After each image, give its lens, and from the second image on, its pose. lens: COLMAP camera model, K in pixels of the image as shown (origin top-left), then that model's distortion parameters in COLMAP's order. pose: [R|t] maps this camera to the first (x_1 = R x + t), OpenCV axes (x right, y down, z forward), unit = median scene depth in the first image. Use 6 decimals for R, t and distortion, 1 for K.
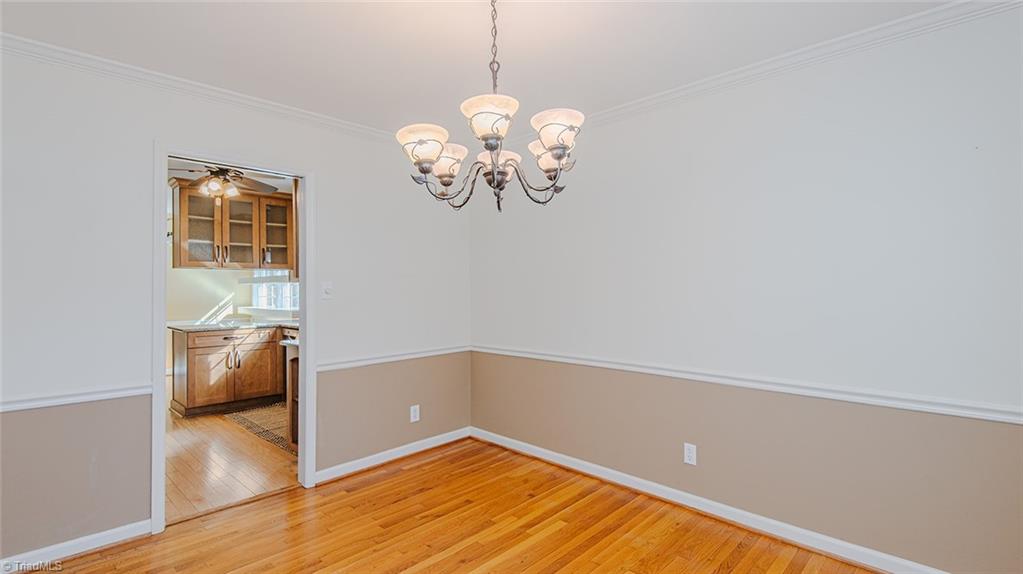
lens RADIAL K [[476.3, 0, 515.4], [0, 476.3, 282.9], [0, 0, 1]] dist [0.001309, 0.000115]
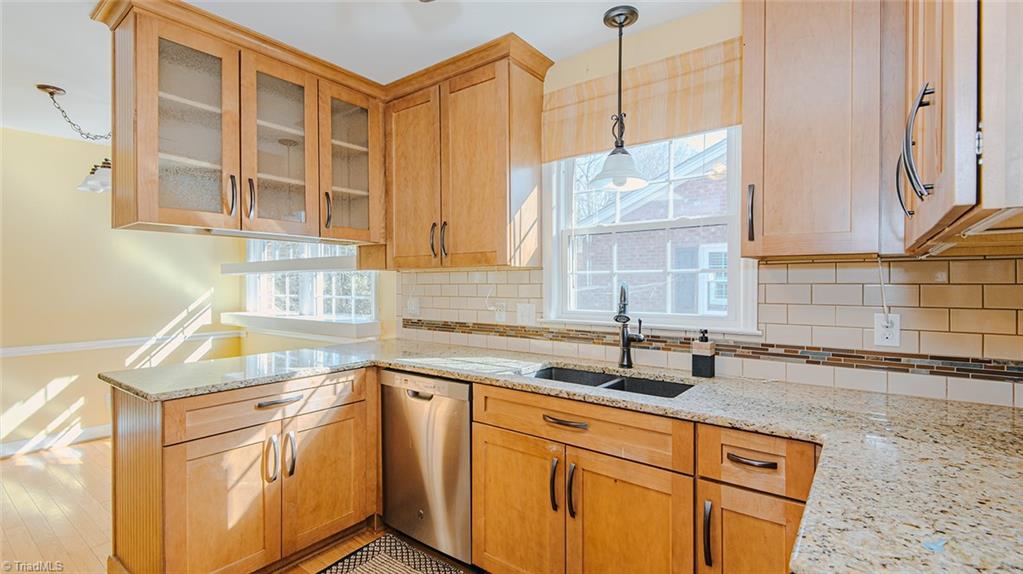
lens RADIAL K [[466.7, 0, 511.5], [0, 466.7, 287.0], [0, 0, 1]] dist [0.000784, -0.000050]
pose [[0.995850, -0.000097, 0.091013, -0.417932], [-0.000967, 0.999932, 0.011649, 0.013438], [-0.091008, -0.011689, 0.995782, 0.572284]]
